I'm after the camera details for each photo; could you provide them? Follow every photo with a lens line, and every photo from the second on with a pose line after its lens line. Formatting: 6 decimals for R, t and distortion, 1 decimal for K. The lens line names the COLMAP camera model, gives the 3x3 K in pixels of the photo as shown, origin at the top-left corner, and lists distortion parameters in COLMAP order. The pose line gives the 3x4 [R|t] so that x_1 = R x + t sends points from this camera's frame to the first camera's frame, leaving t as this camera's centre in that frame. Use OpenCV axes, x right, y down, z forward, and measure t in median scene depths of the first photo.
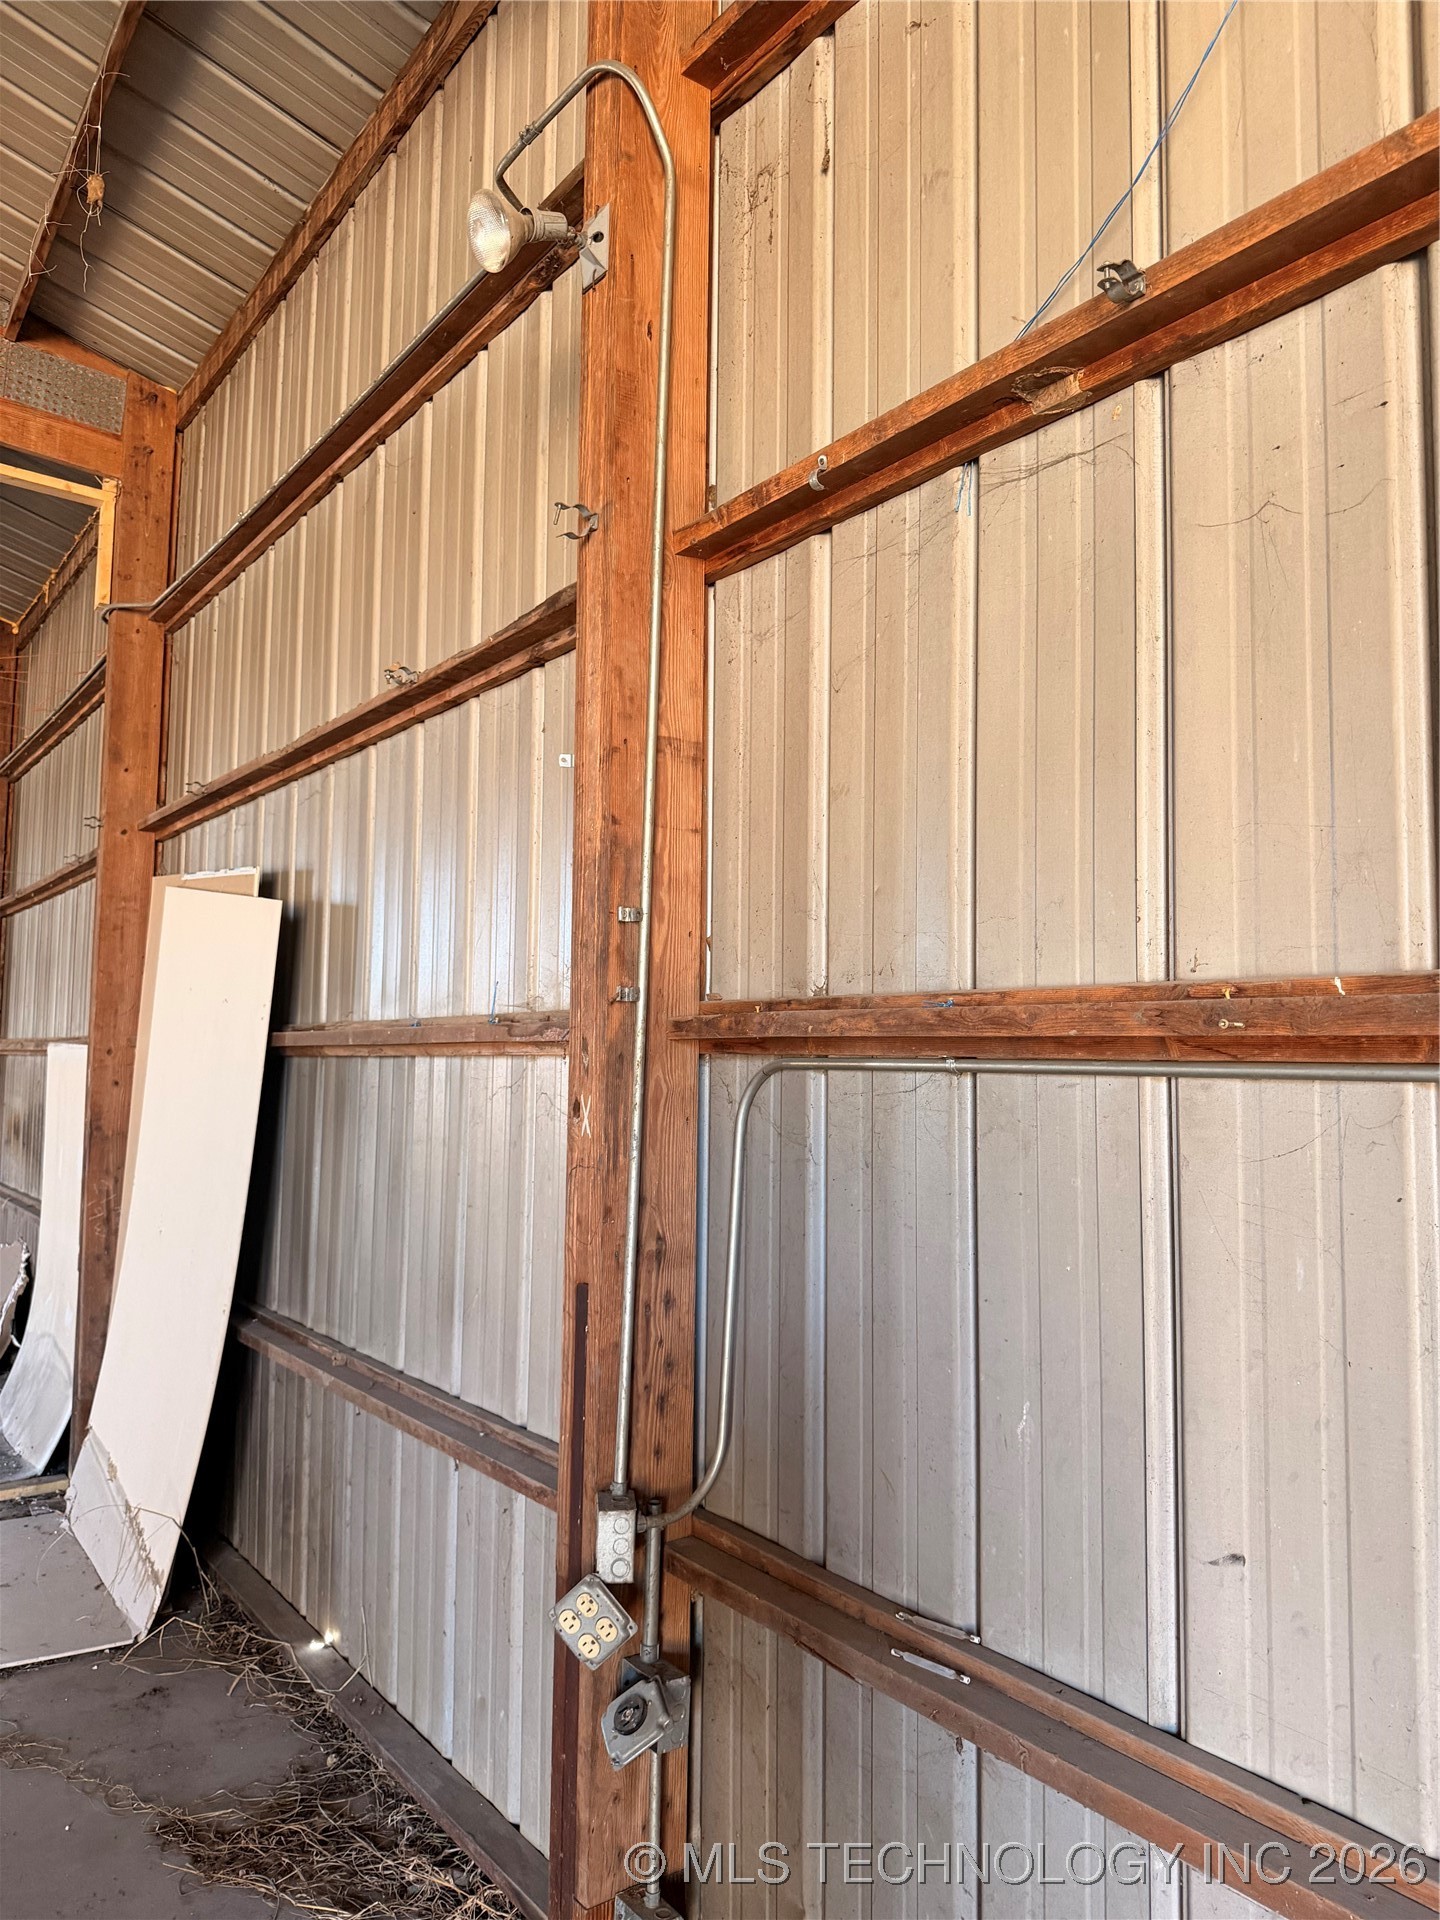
lens RADIAL K [[1366.6, 0, 712.6], [0, 1366.6, 965.7], [0, 0, 1]] dist [0.040733, -0.060680]
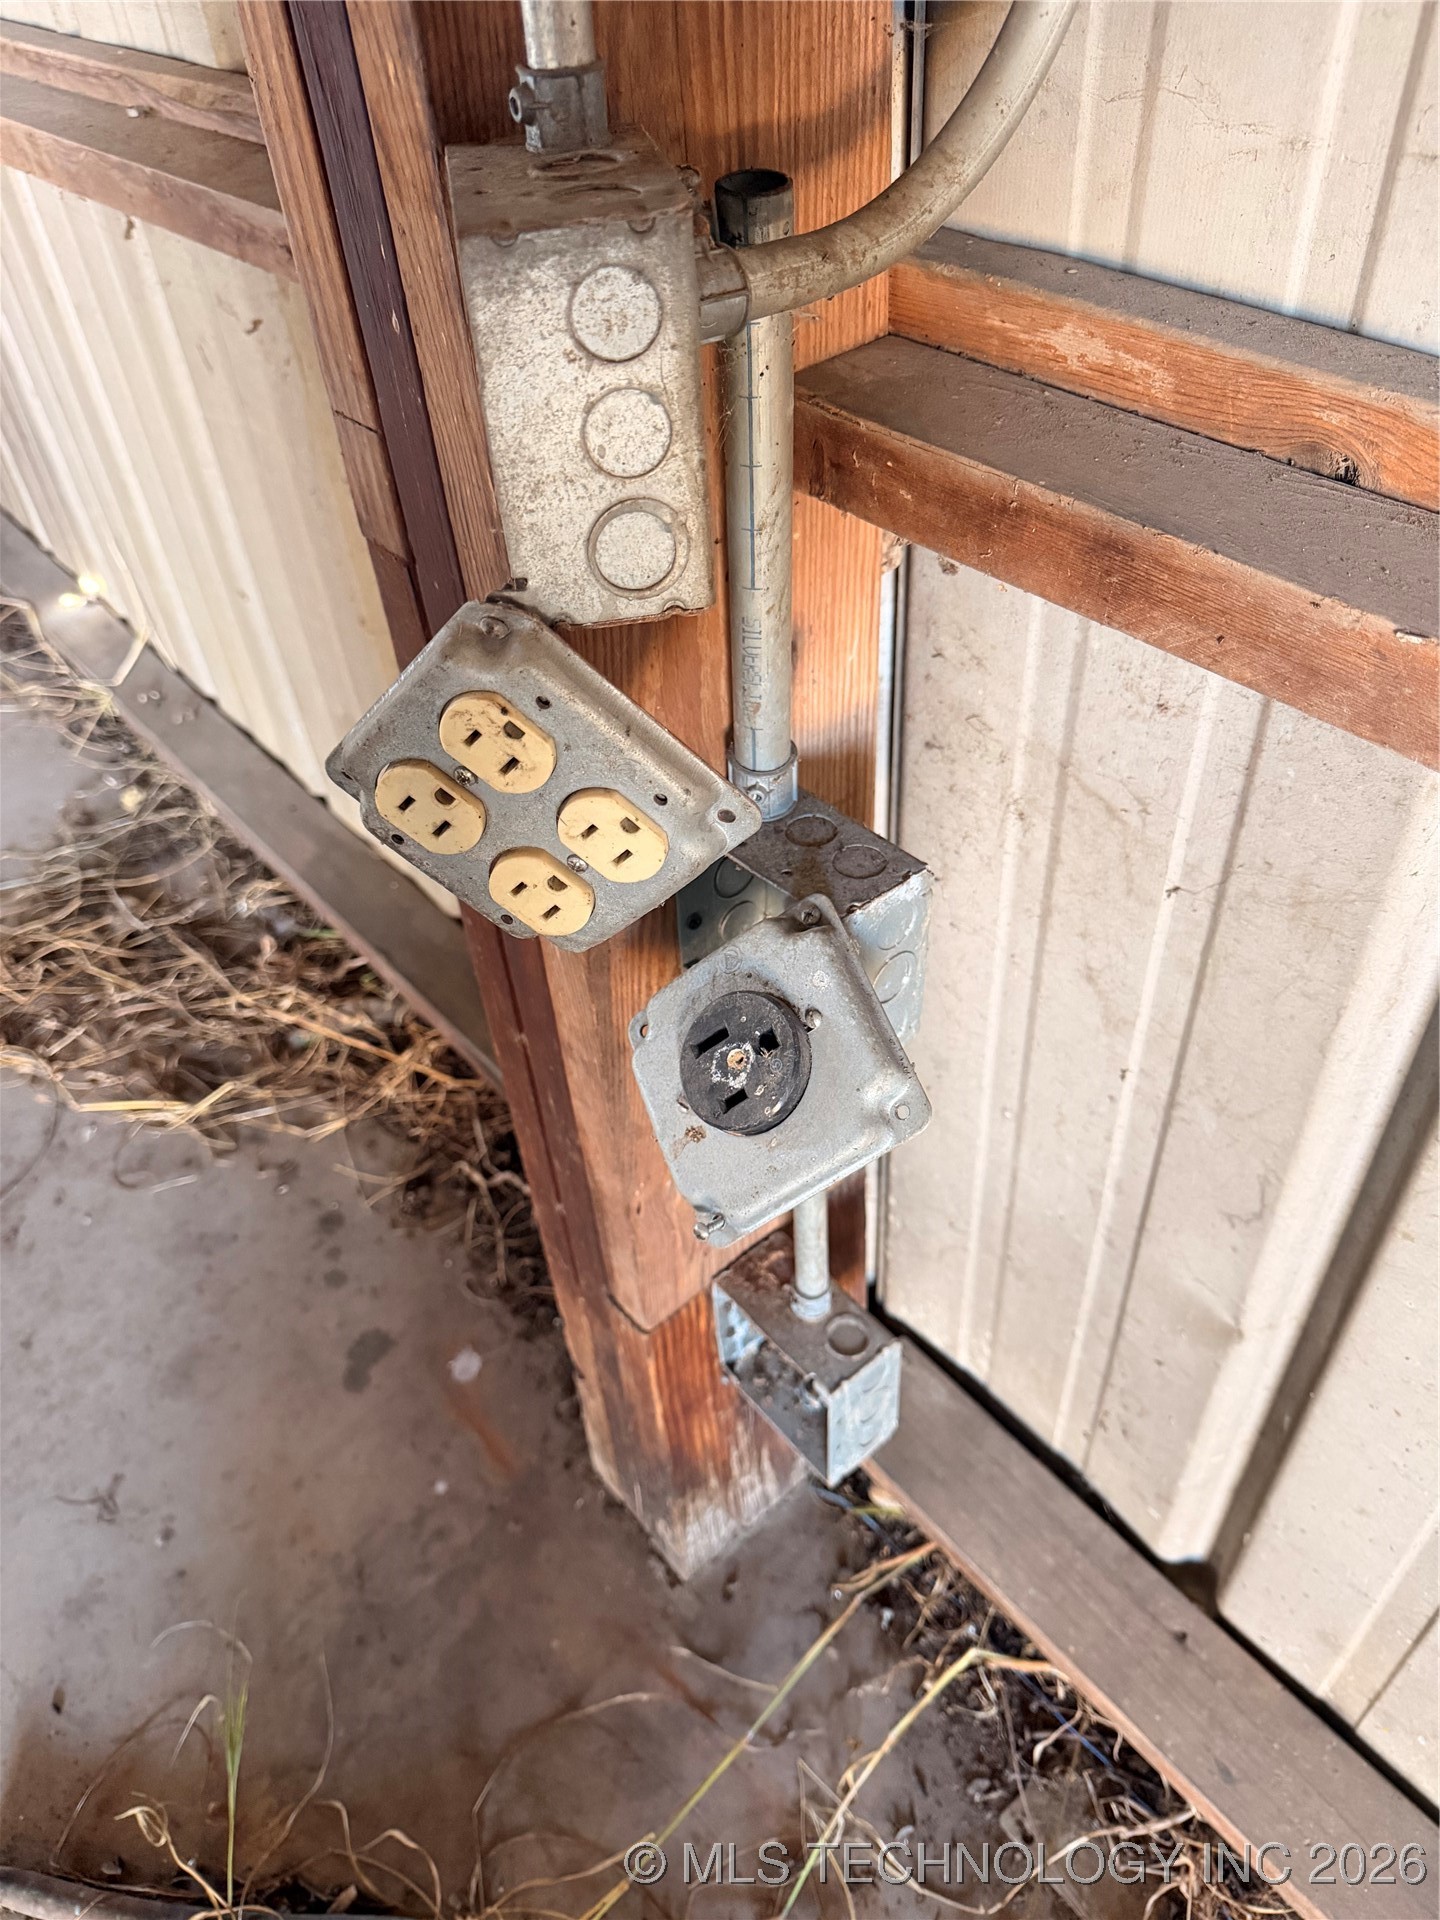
lens RADIAL K [[1366.6, 0, 708.0], [0, 1366.6, 966.7], [0, 0, 1]] dist [0.040733, -0.060680]
pose [[0.994372, -0.105891, -0.003414, -0.048316], [0.074681, 0.677709, 0.731528, 0.261390], [-0.075148, -0.727666, 0.681803, 0.636277]]
